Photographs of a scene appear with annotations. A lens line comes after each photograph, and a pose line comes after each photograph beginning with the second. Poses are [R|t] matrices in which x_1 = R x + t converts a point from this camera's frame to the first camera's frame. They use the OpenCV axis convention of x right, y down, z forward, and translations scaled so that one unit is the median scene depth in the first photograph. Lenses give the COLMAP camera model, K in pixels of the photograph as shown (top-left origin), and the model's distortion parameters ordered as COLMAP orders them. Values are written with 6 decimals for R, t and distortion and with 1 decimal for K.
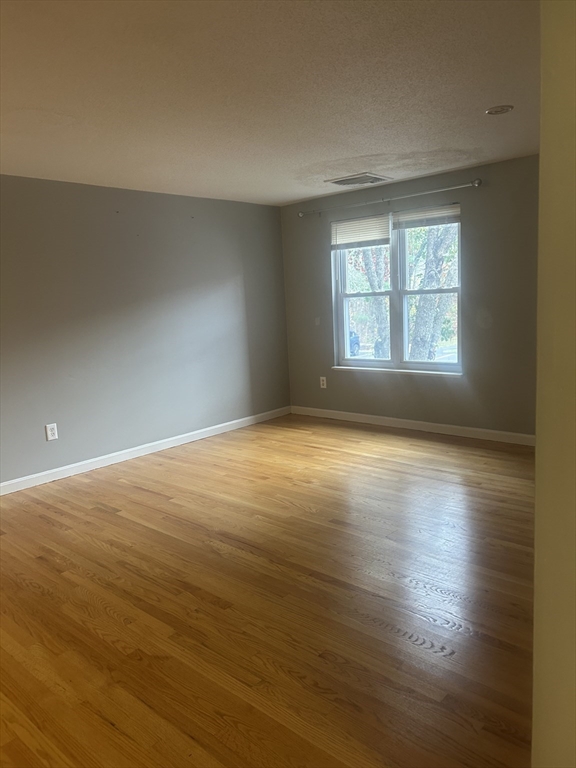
lens RADIAL K [[569.4, 0, 288.0], [0, 569.4, 384.0], [0, 0, 1]] dist [0.071763, -0.101524]
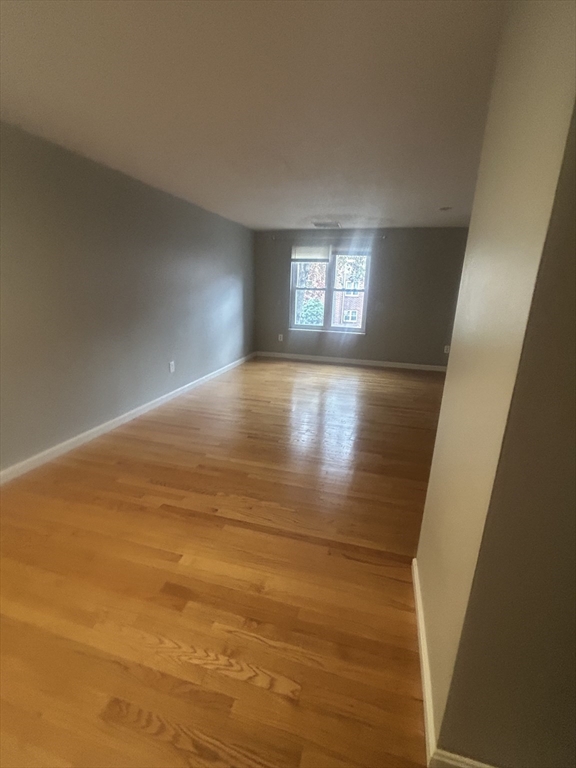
lens RADIAL K [[343.0, 0, 288.8], [0, 343.0, 380.7], [0, 0, 1]] dist [-0.000055, 0.000265]
pose [[0.886725, -0.048140, 0.459784, -0.451321], [-0.001792, 0.994198, 0.107551, 0.016871], [-0.462293, -0.096192, 0.881494, 0.043361]]
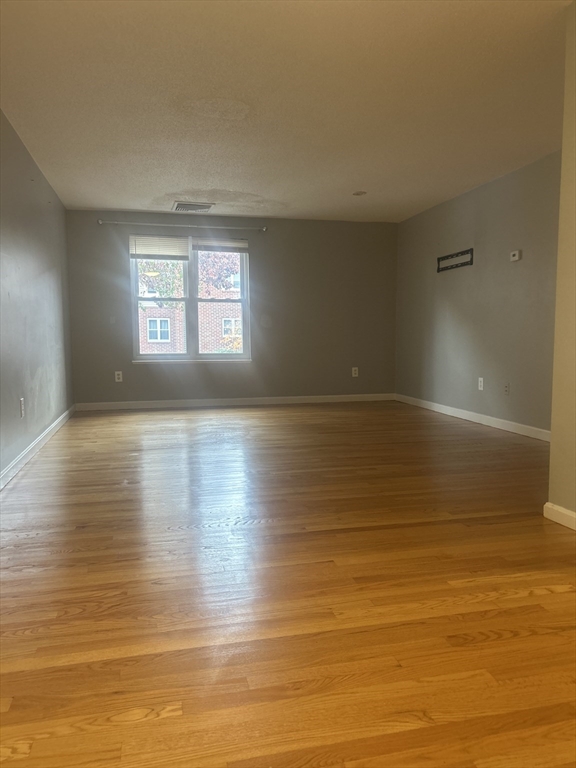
lens RADIAL K [[569.4, 0, 288.0], [0, 569.4, 384.0], [0, 0, 1]] dist [0.071763, -0.101524]
pose [[0.557338, -0.022125, 0.829991, -0.732857], [0.102360, 0.993850, -0.042242, 0.100055], [-0.823952, 0.108501, 0.556175, 0.138725]]
